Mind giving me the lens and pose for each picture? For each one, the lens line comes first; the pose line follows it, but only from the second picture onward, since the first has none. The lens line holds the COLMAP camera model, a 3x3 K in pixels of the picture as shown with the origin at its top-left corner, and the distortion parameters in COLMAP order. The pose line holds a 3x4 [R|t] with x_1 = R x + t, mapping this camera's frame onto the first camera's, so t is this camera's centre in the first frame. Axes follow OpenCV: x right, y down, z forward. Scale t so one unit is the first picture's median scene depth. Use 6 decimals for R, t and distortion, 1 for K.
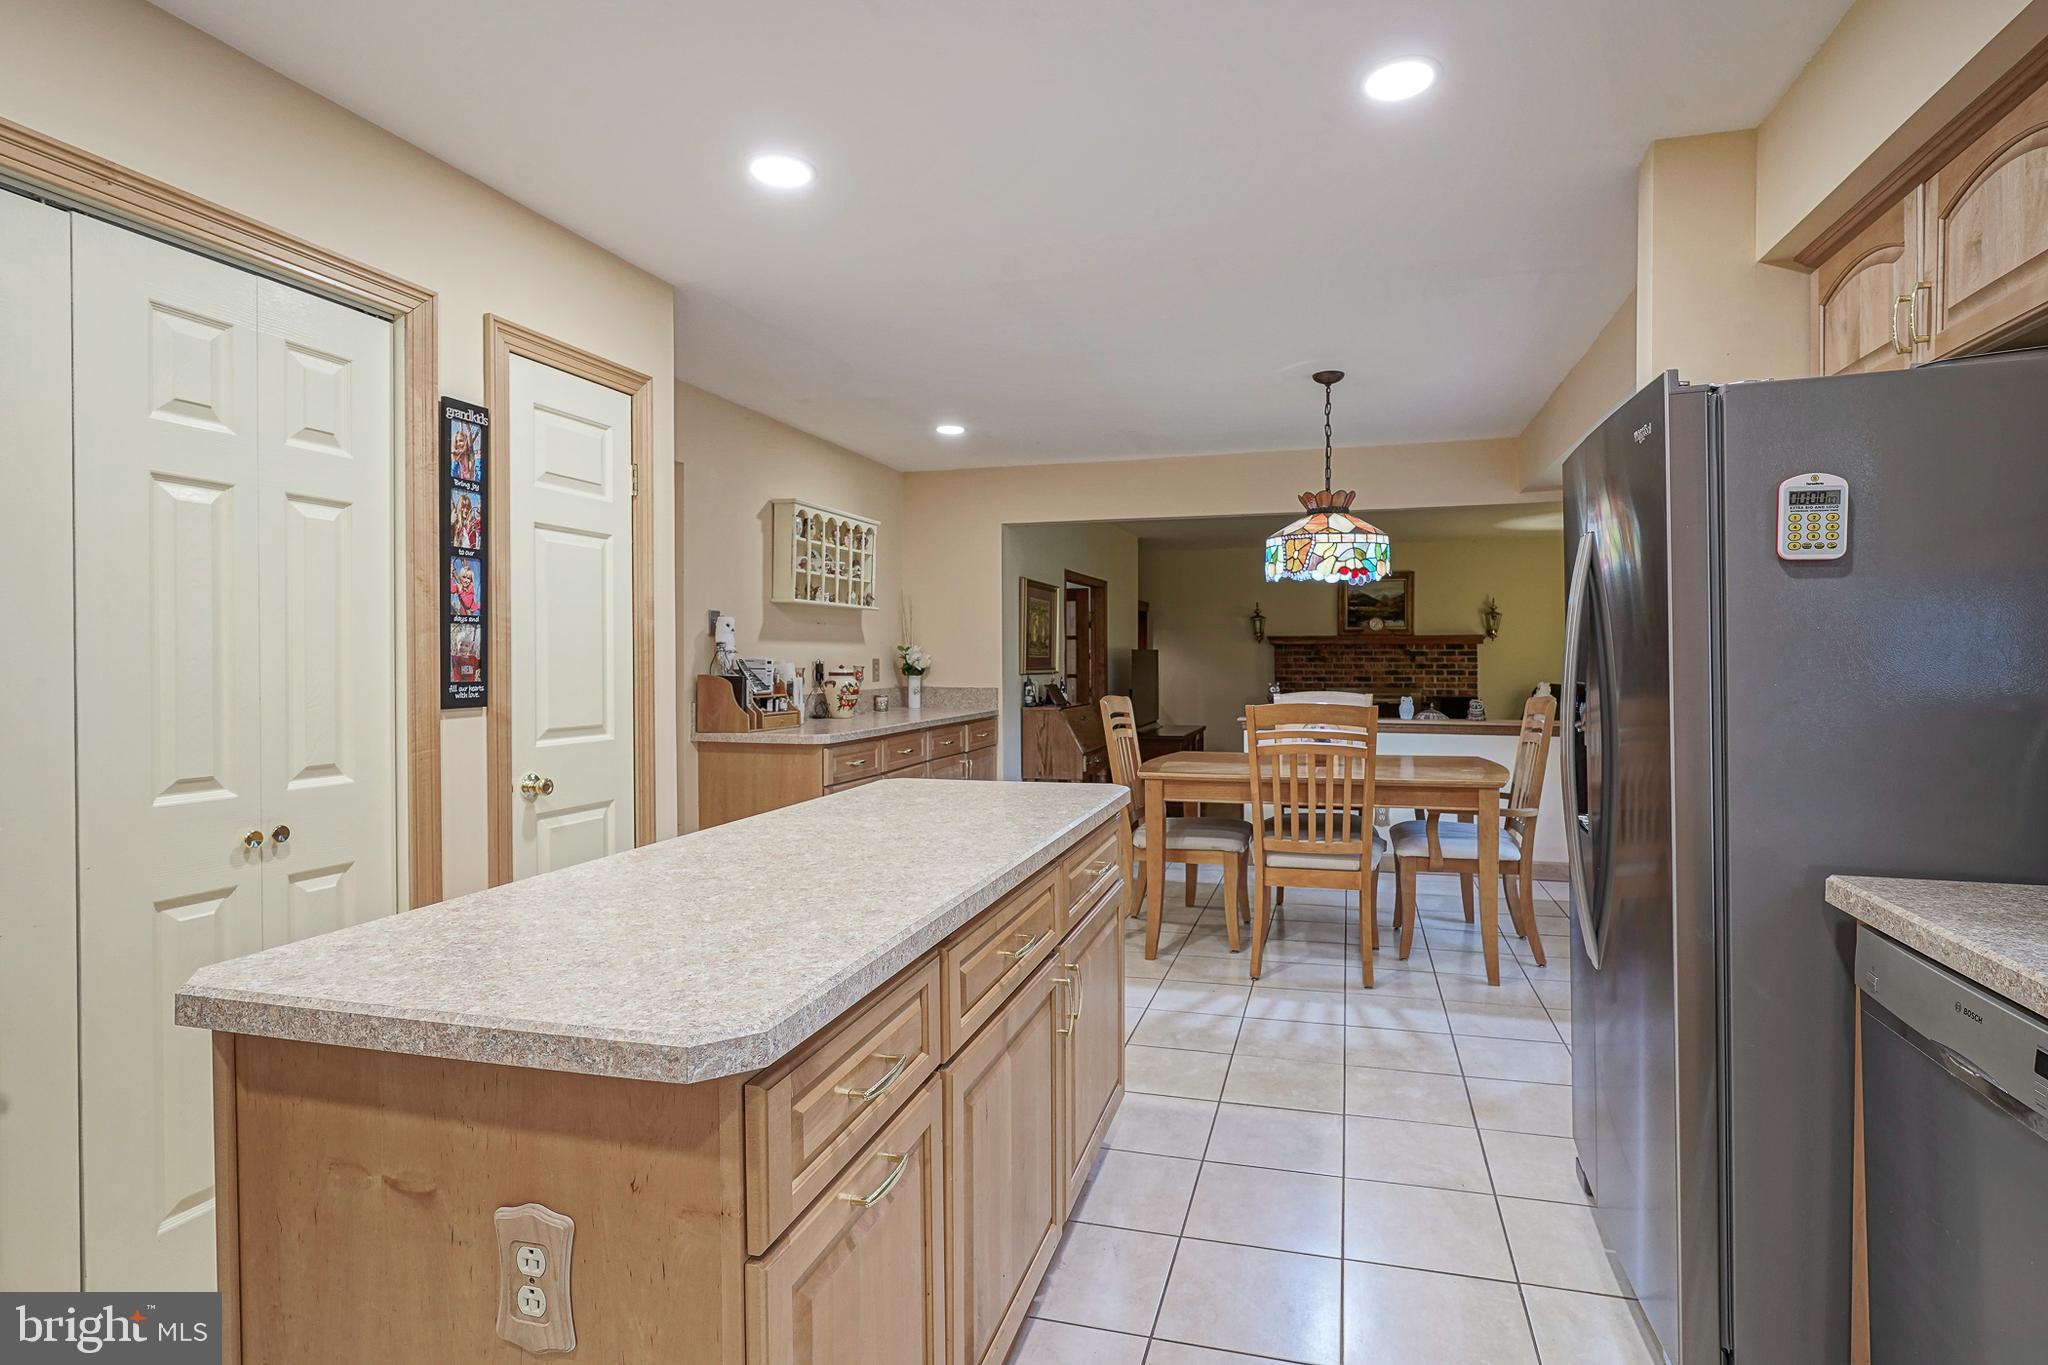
lens RADIAL K [[1002.0, 0, 1032.9], [0, 1002.0, 666.4], [0, 0, 1]] dist [-0.014388, 0.005757]
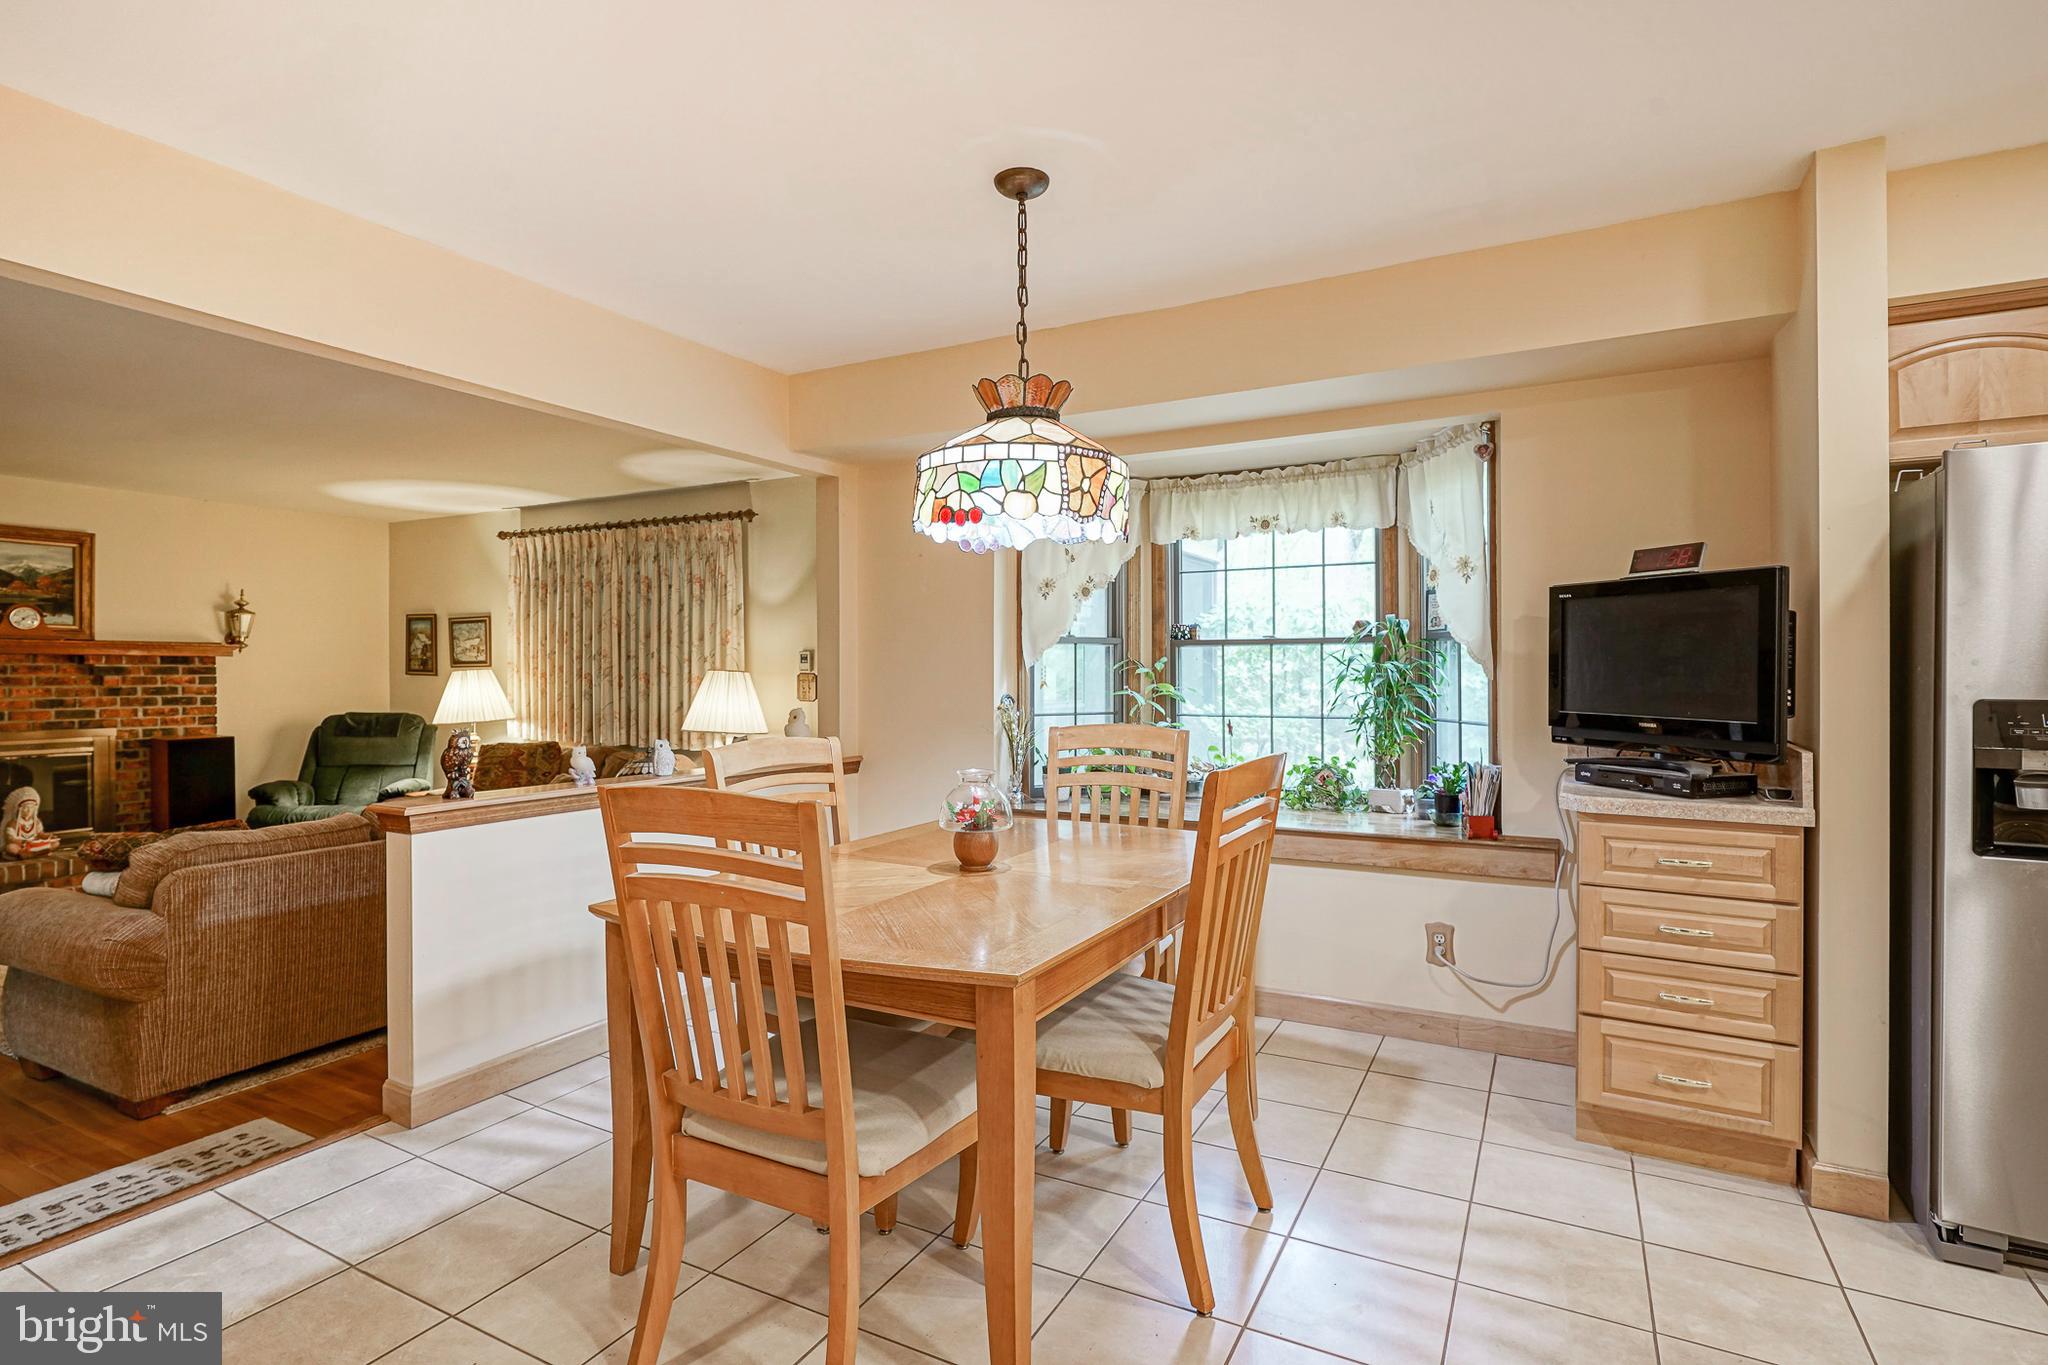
lens RADIAL K [[1002.0, 0, 1023.5], [0, 1002.0, 667.3], [0, 0, 1]] dist [-0.014388, 0.005757]
pose [[0.195709, 0.006738, 0.980639, -0.186034], [0.011473, 0.999892, -0.009160, -0.005935], [-0.980595, 0.013044, 0.195611, 0.631880]]
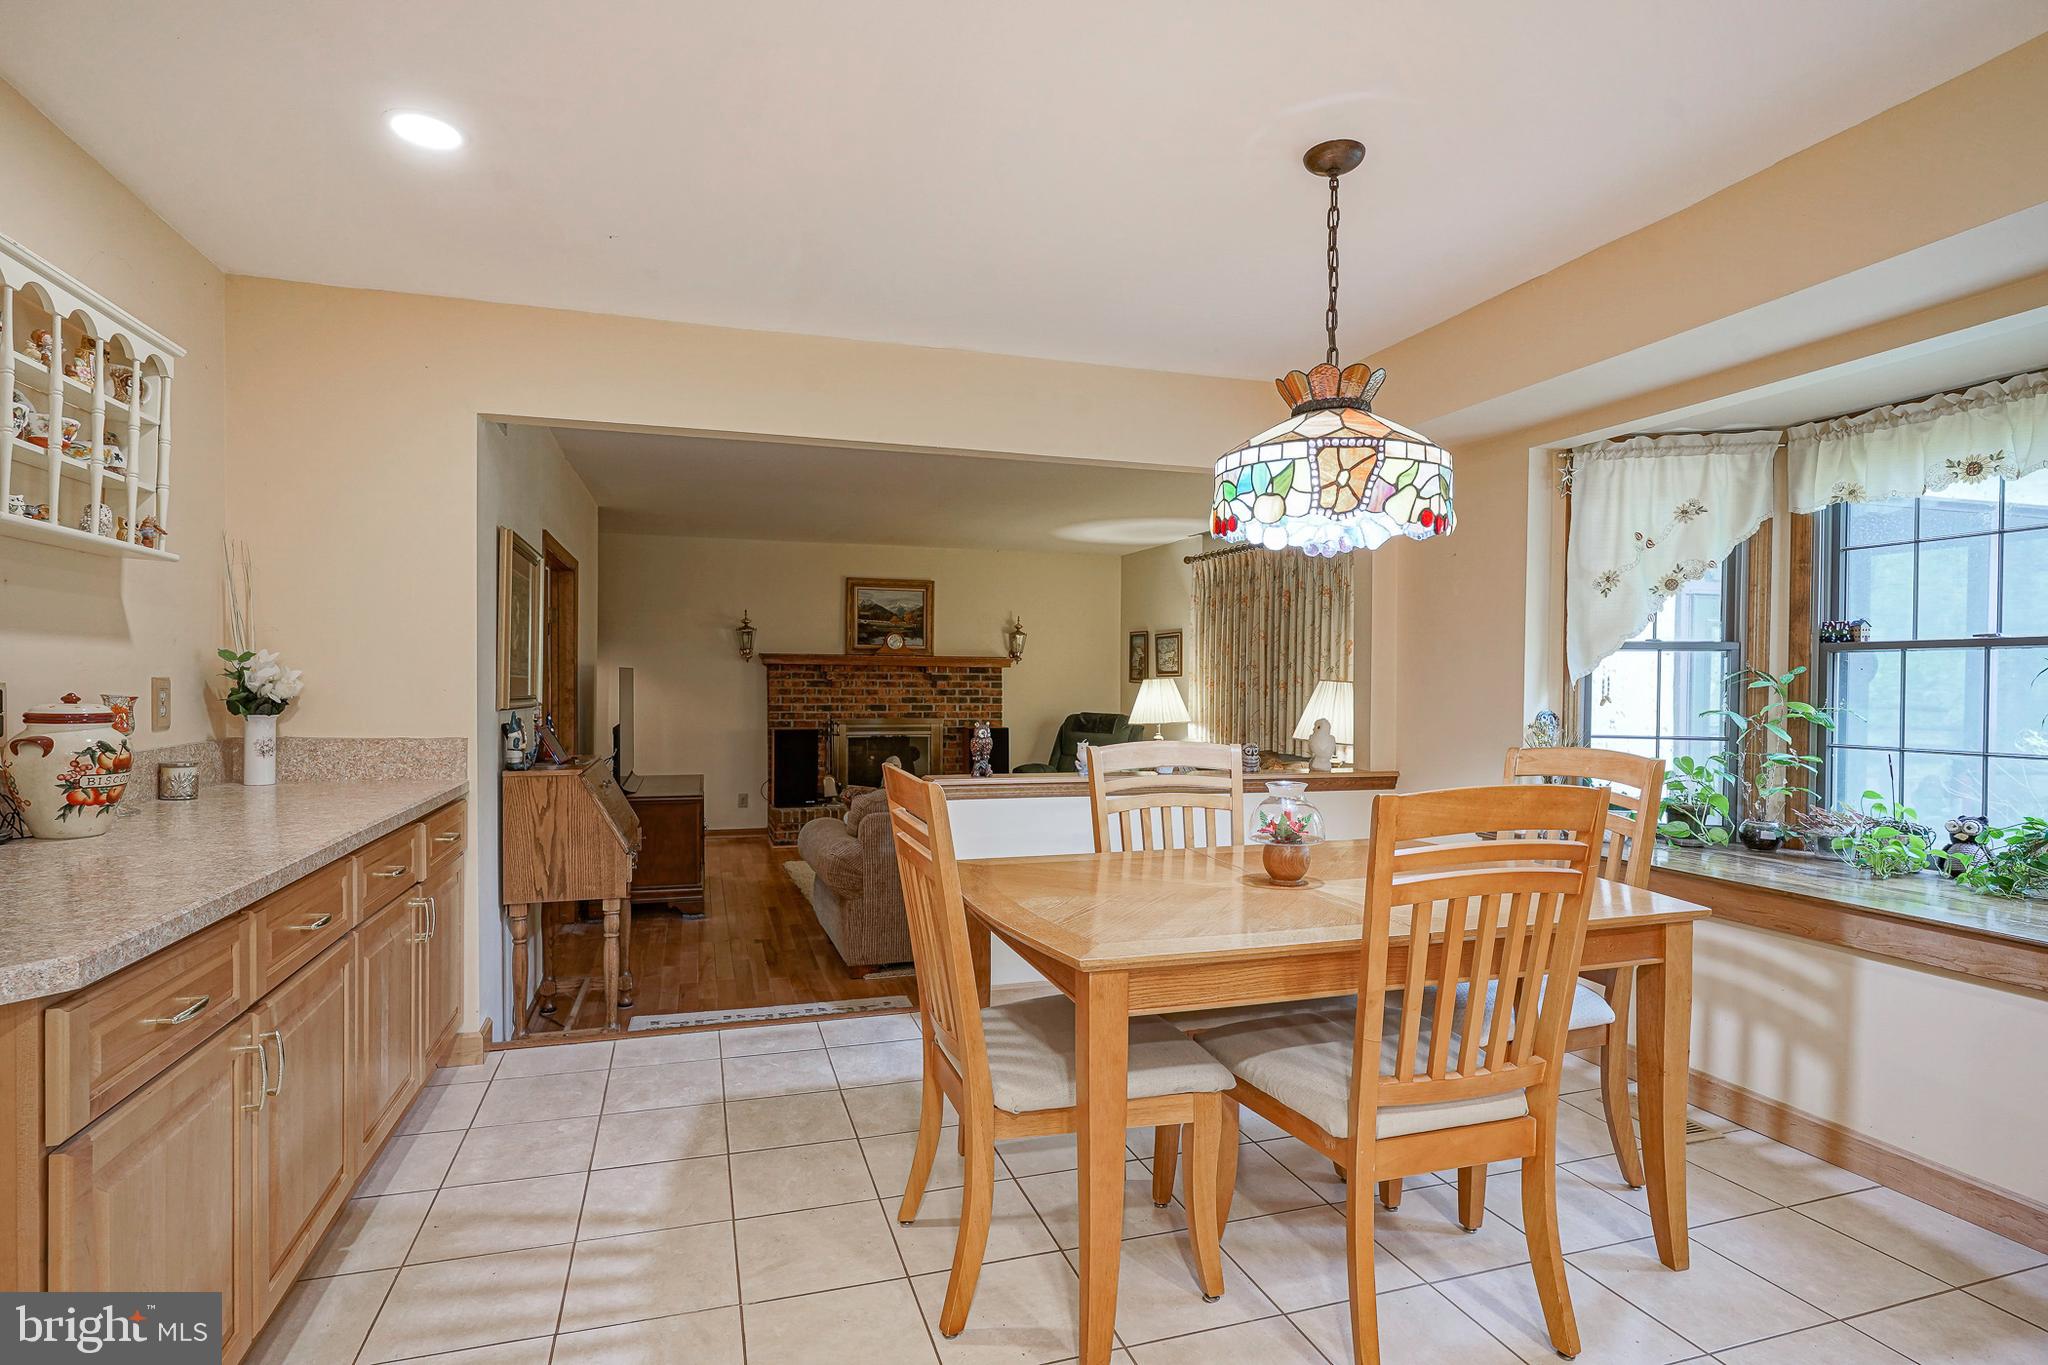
lens RADIAL K [[1002.0, 0, 982.9], [0, 1002.0, 694.6], [0, 0, 1]] dist [-0.014388, 0.005757]
pose [[0.825040, 0.001041, 0.565073, -0.112274], [-0.004202, 0.999982, 0.004293, -0.003912], [-0.565058, -0.005917, 0.825030, 0.470526]]
